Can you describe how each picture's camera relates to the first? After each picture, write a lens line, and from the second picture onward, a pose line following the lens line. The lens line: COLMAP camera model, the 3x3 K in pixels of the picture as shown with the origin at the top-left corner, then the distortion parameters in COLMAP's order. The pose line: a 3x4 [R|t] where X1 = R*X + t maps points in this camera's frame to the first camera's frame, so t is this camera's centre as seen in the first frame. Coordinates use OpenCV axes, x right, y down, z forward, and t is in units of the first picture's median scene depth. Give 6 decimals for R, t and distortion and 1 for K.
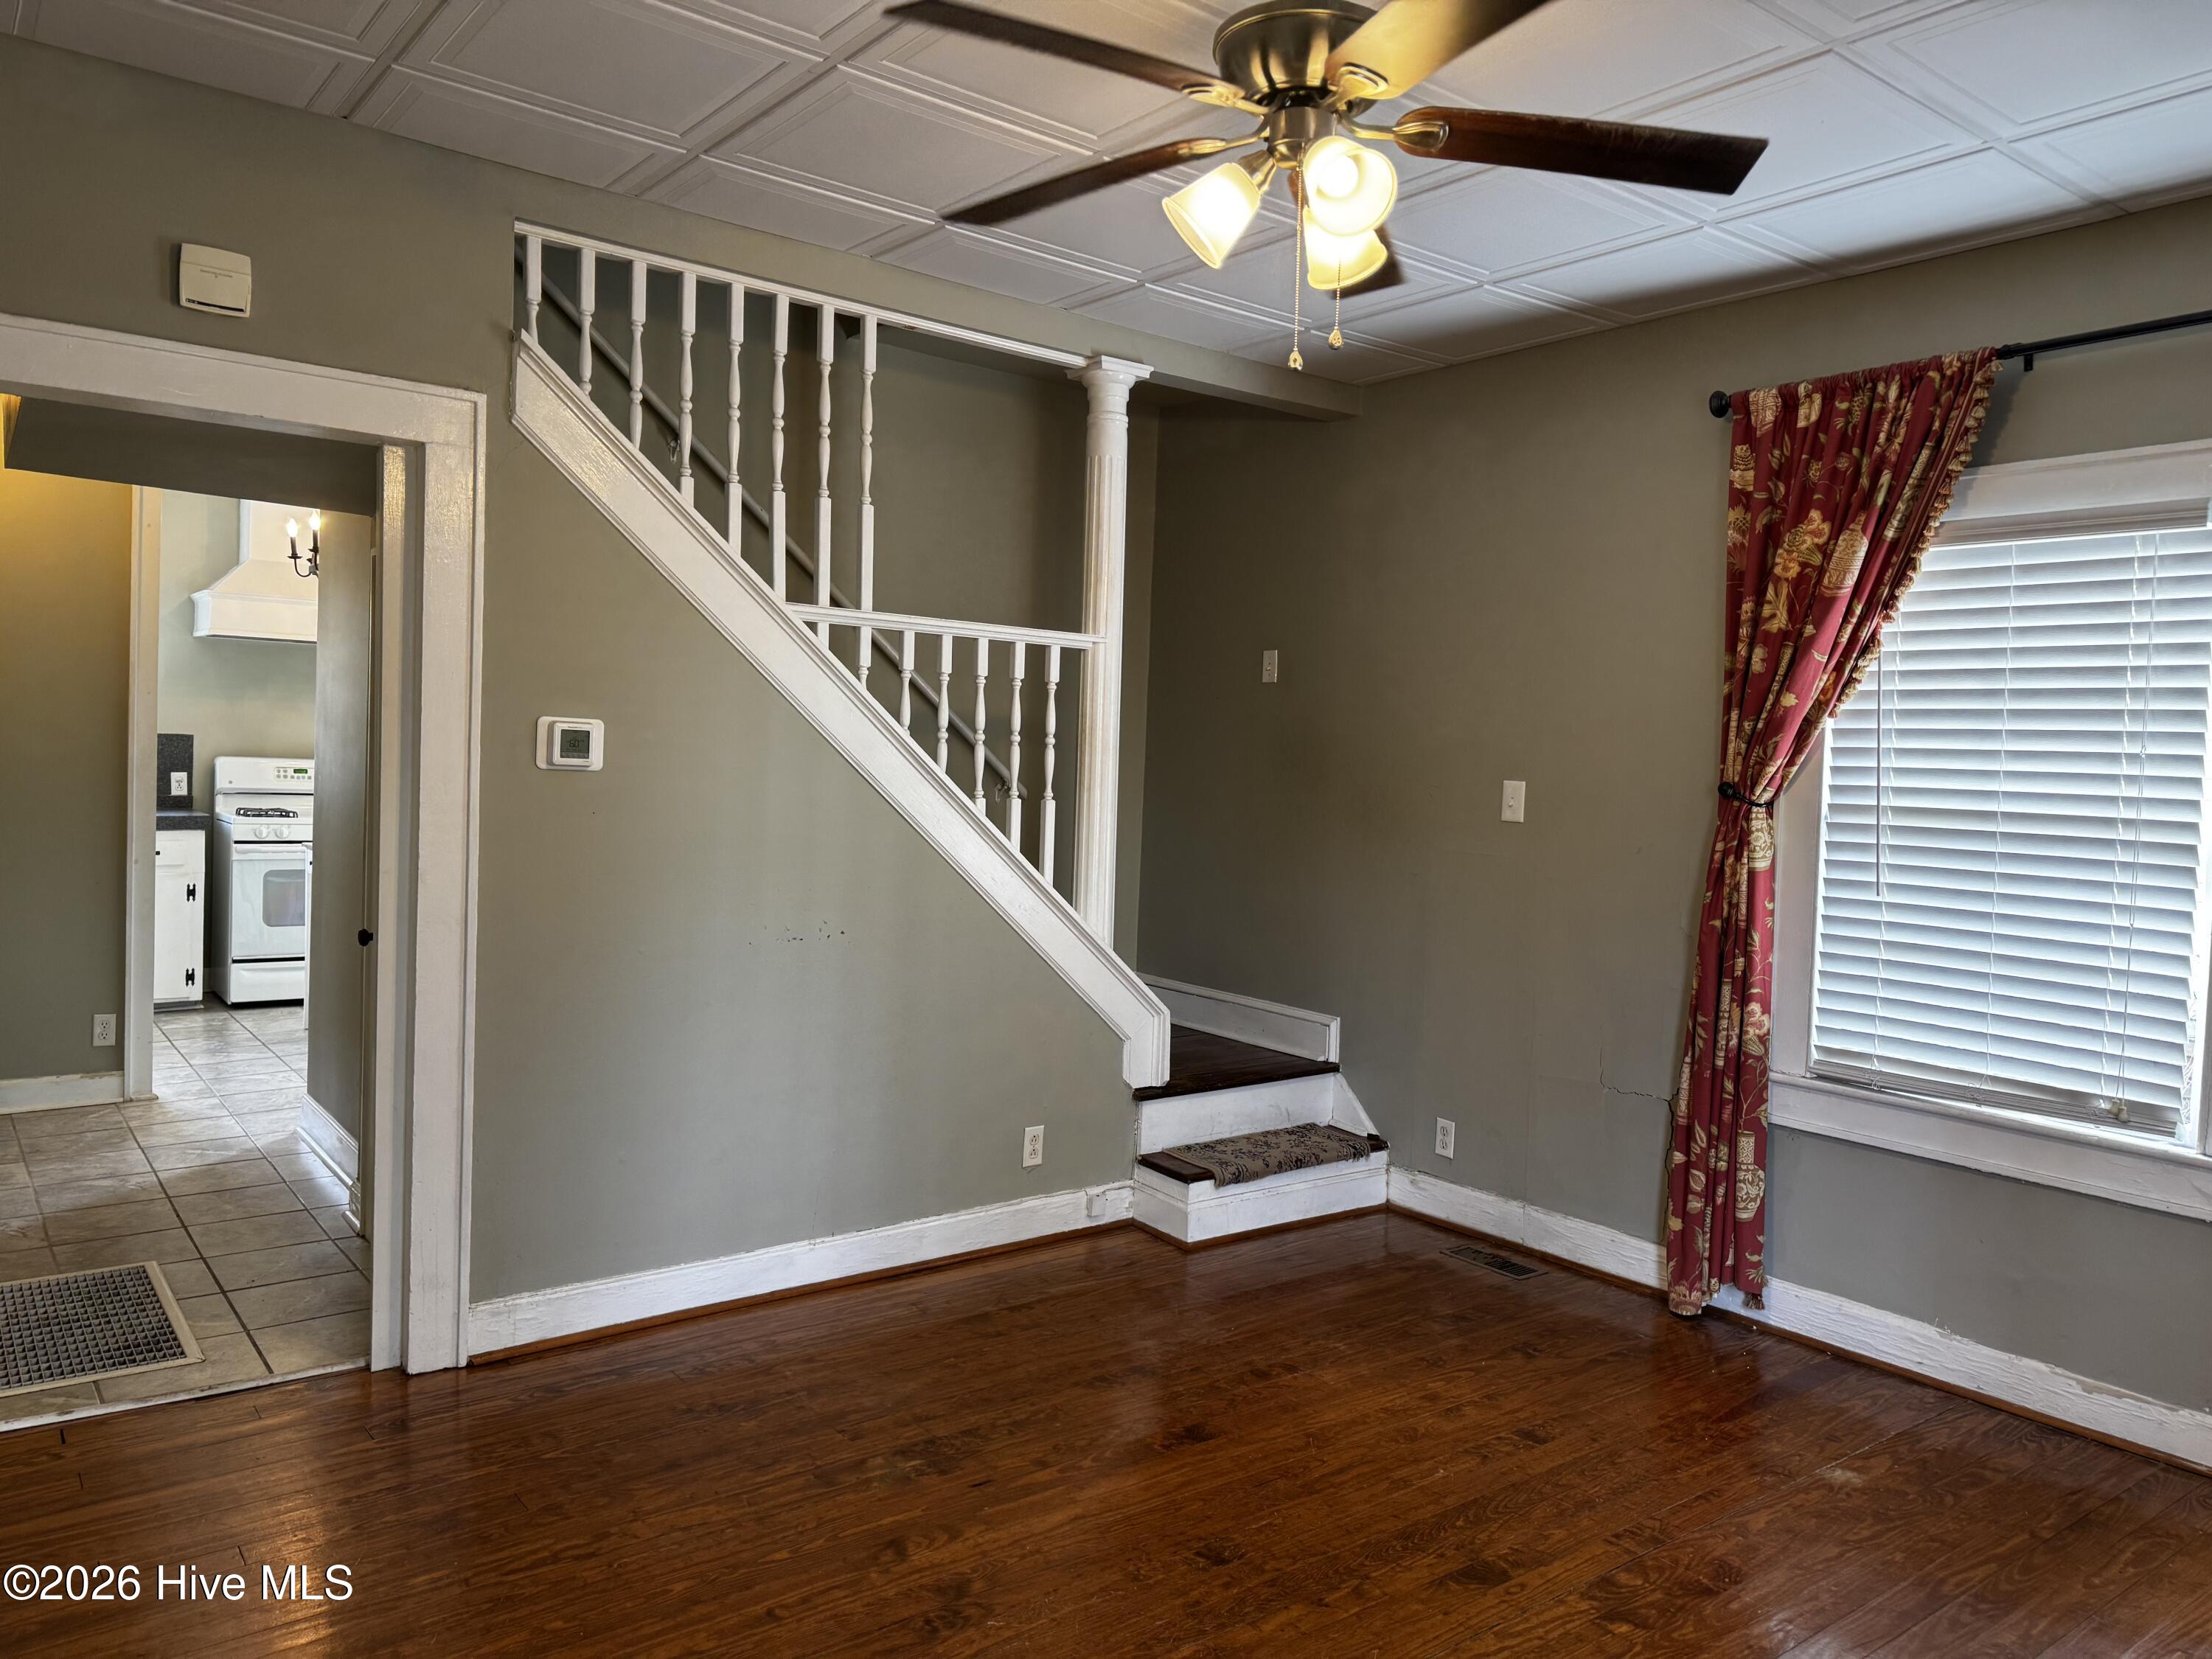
lens RADIAL K [[1559.9, 0, 1095.8], [0, 1559.9, 832.7], [0, 0, 1]] dist [0.072631, -0.079246]
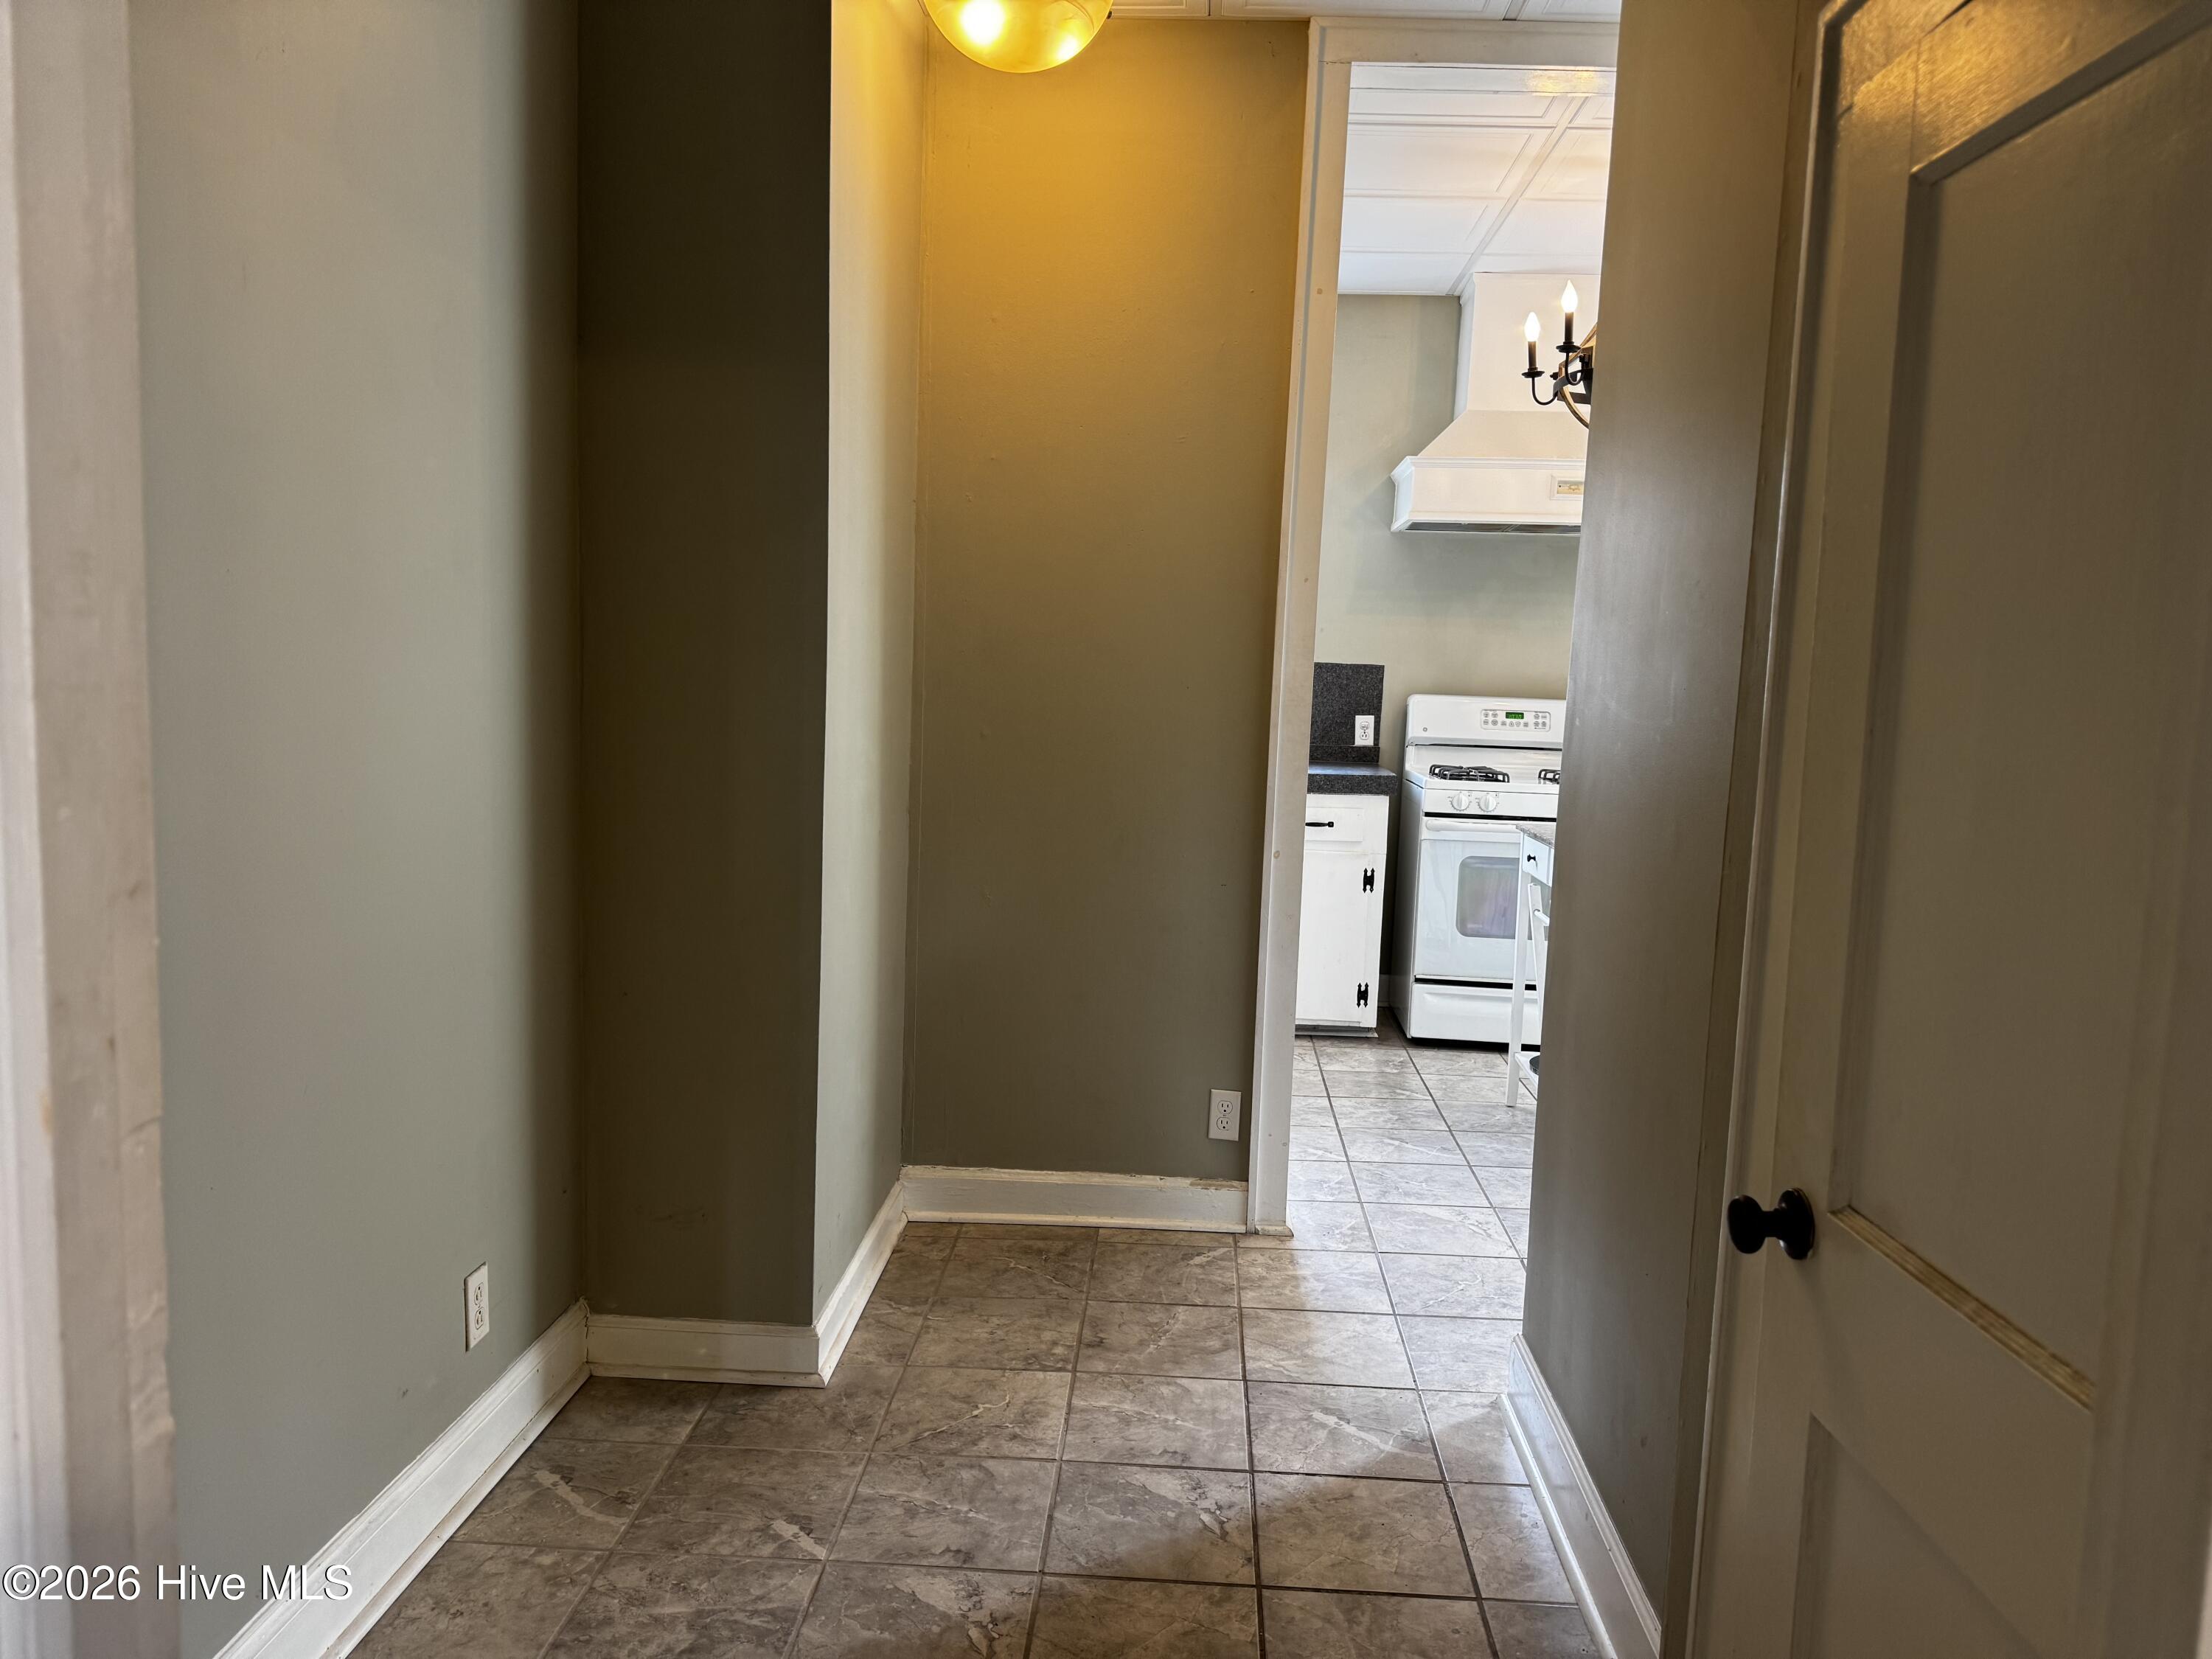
lens RADIAL K [[1559.9, 0, 1095.8], [0, 1559.9, 832.7], [0, 0, 1]] dist [0.072631, -0.079246]
pose [[0.756732, 0.059528, -0.651010, -0.217200], [-0.040111, 0.998197, 0.044649, -0.012155], [0.652494, -0.007675, 0.757755, 0.406406]]
